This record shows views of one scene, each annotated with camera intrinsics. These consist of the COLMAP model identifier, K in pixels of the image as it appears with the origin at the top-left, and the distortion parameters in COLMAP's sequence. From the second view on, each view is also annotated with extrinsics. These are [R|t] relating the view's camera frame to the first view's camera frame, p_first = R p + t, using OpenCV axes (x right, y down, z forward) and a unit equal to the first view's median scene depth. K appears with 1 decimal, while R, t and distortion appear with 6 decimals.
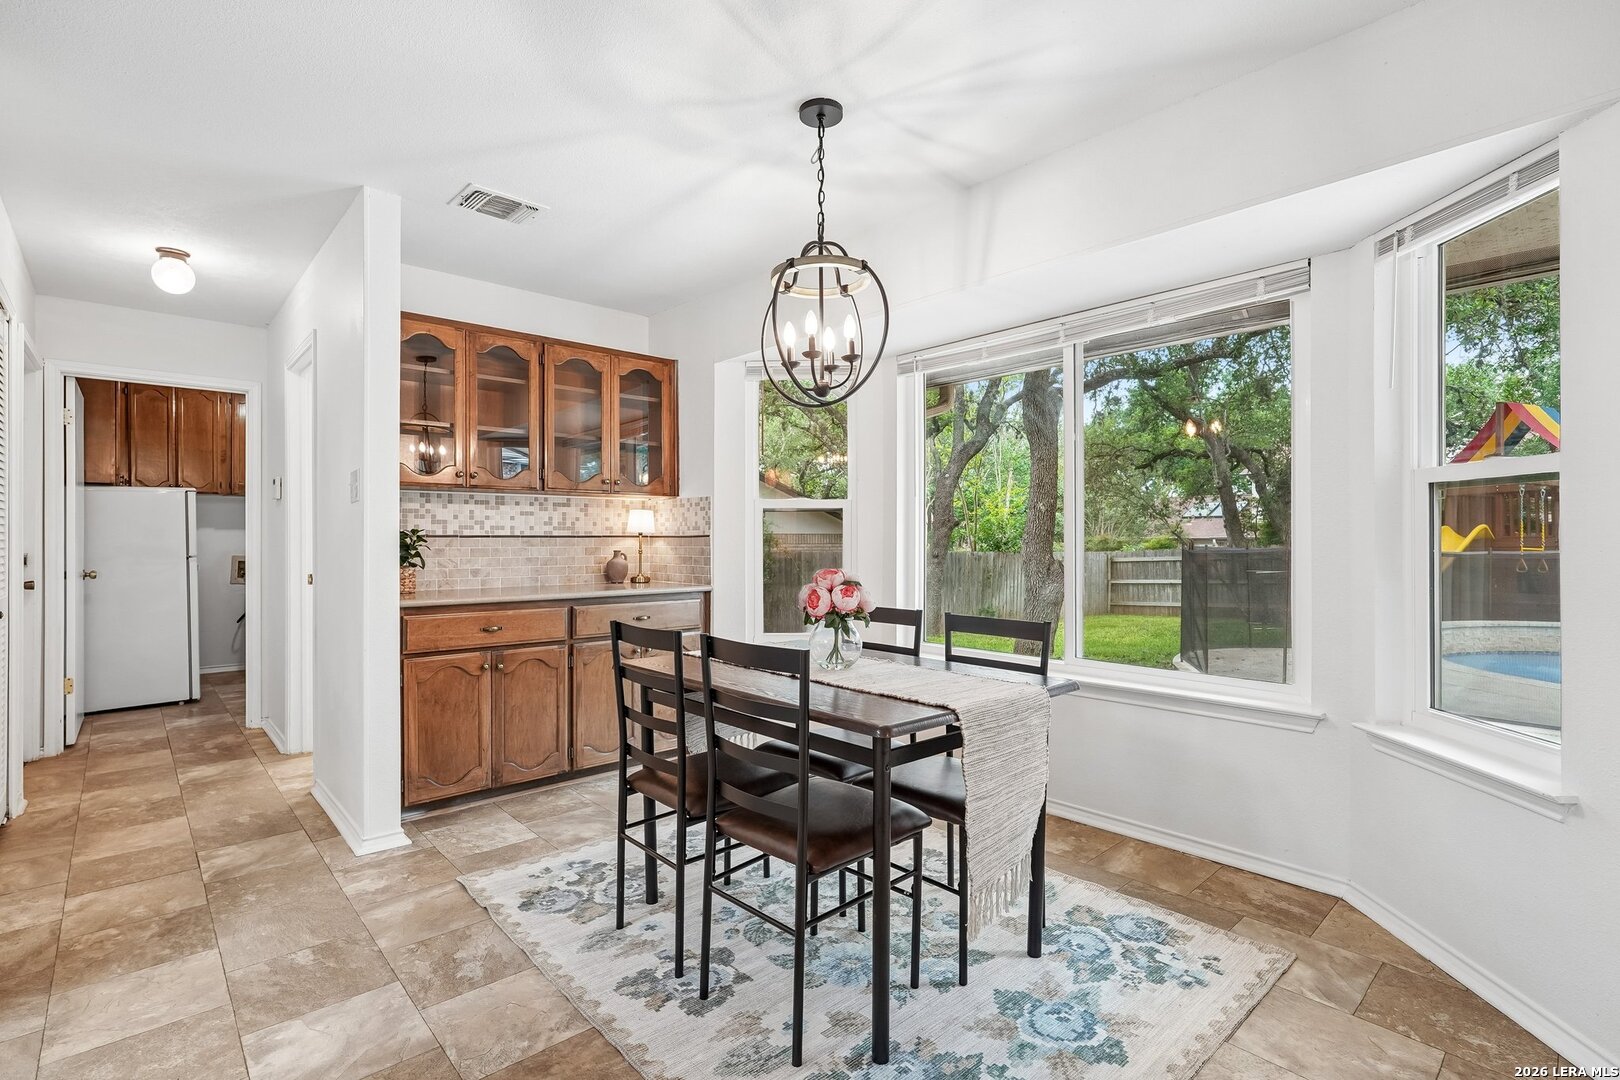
lens RADIAL K [[762.8, 0, 805.9], [0, 762.8, 528.6], [0, 0, 1]] dist [0.023435, 0.000280]
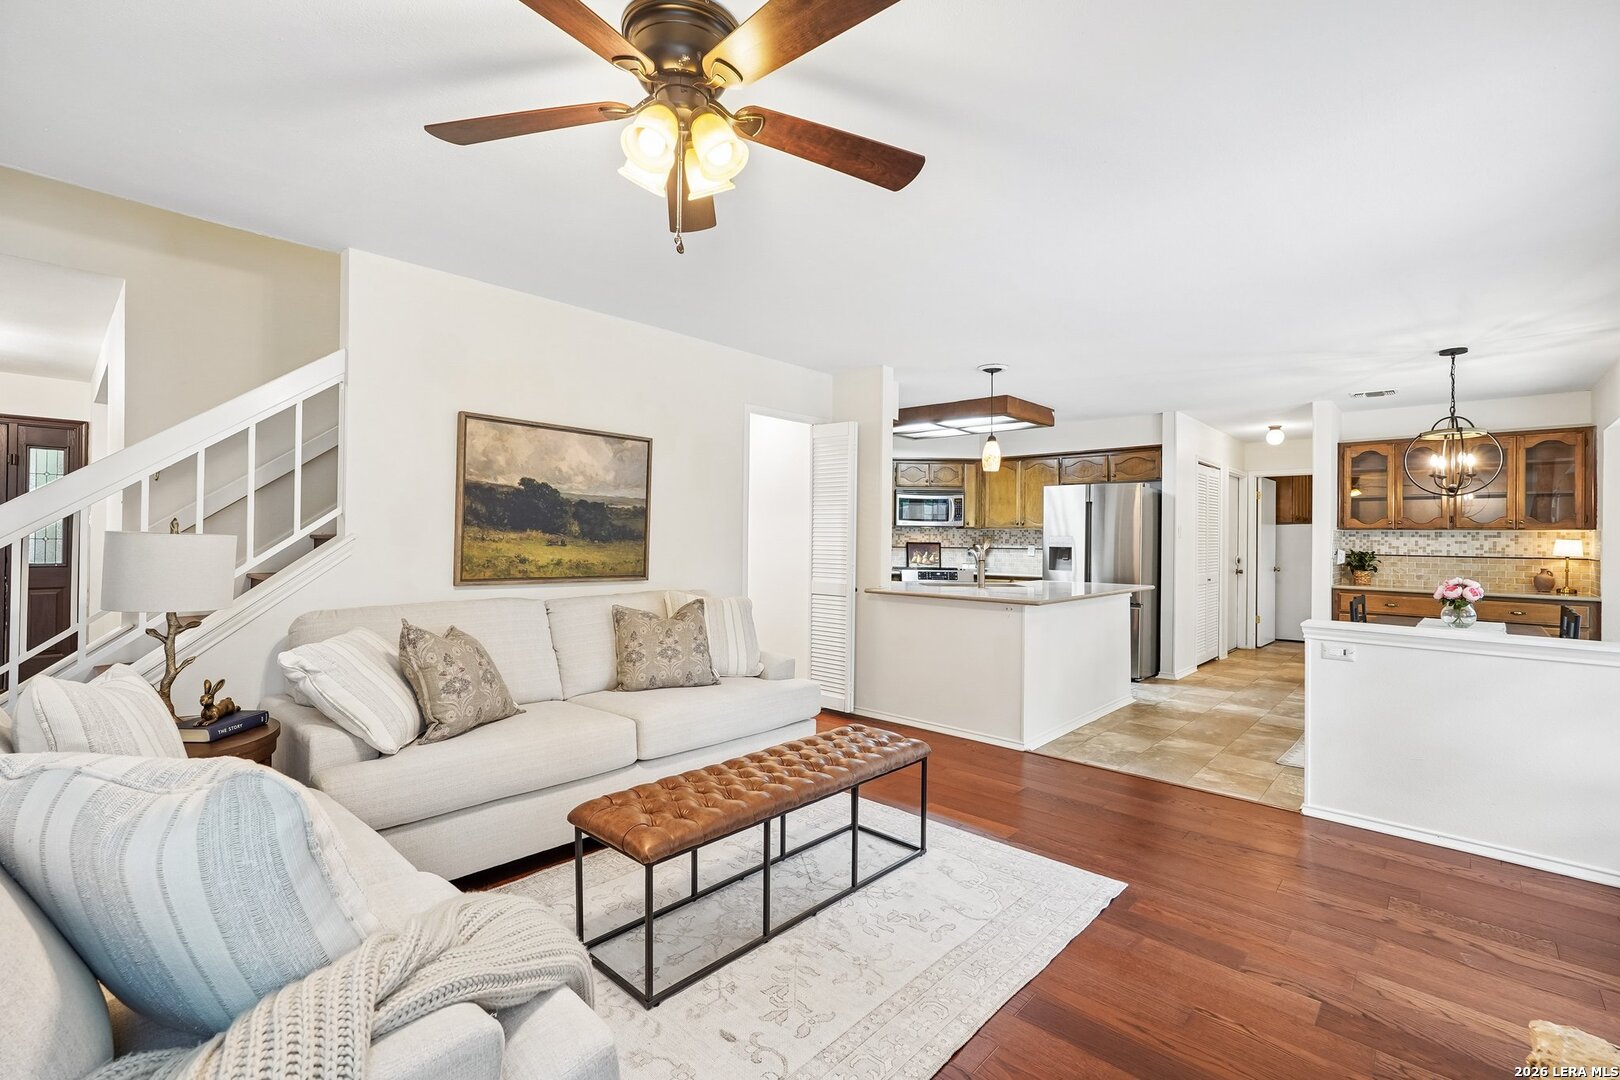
lens RADIAL K [[711.9, 0, 801.4], [0, 711.9, 535.2], [0, 0, 1]] dist [-0.000260, 0.000545]
pose [[0.098641, -0.001648, -0.995122, 1.000278], [-0.003075, 0.999993, -0.001960, -0.028273], [0.995118, 0.003253, 0.098635, -0.520435]]
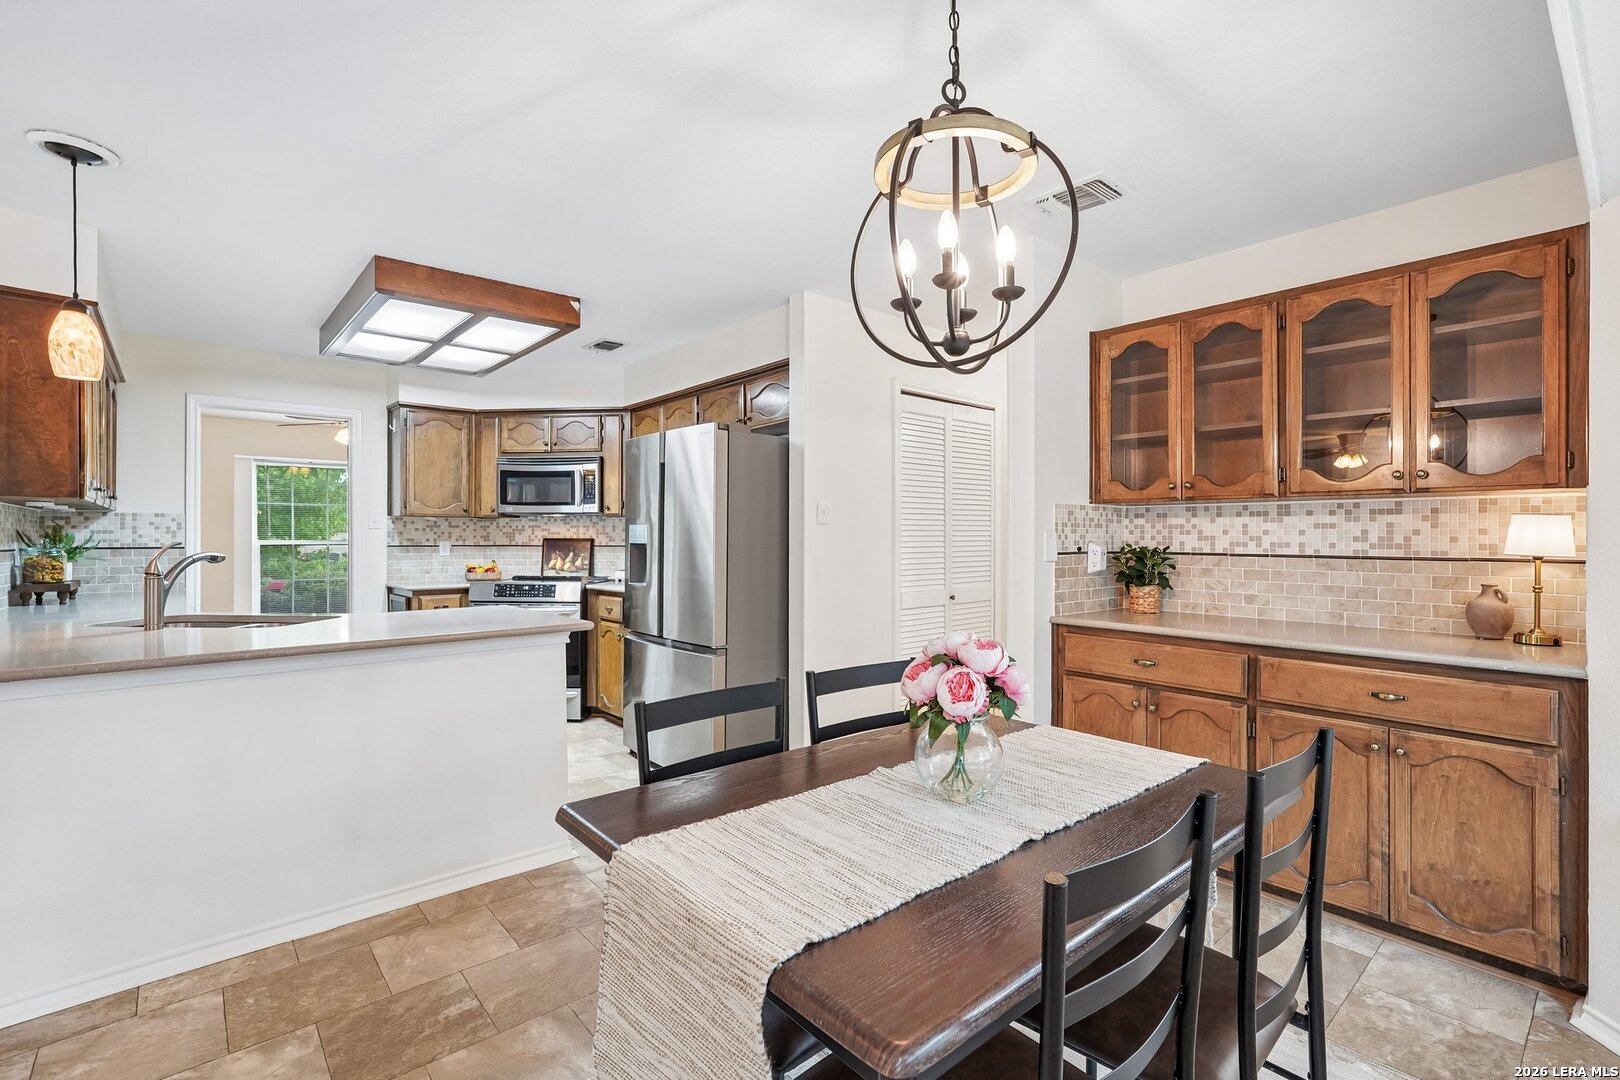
lens RADIAL K [[726.1, 0, 804.7], [0, 726.1, 536.3], [0, 0, 1]] dist [-0.001429, 0.000842]
pose [[-0.011286, 0.000797, -0.999936, 0.355010], [0.007032, 0.999975, 0.000718, -0.014180], [0.999912, -0.007023, -0.011292, 0.522147]]
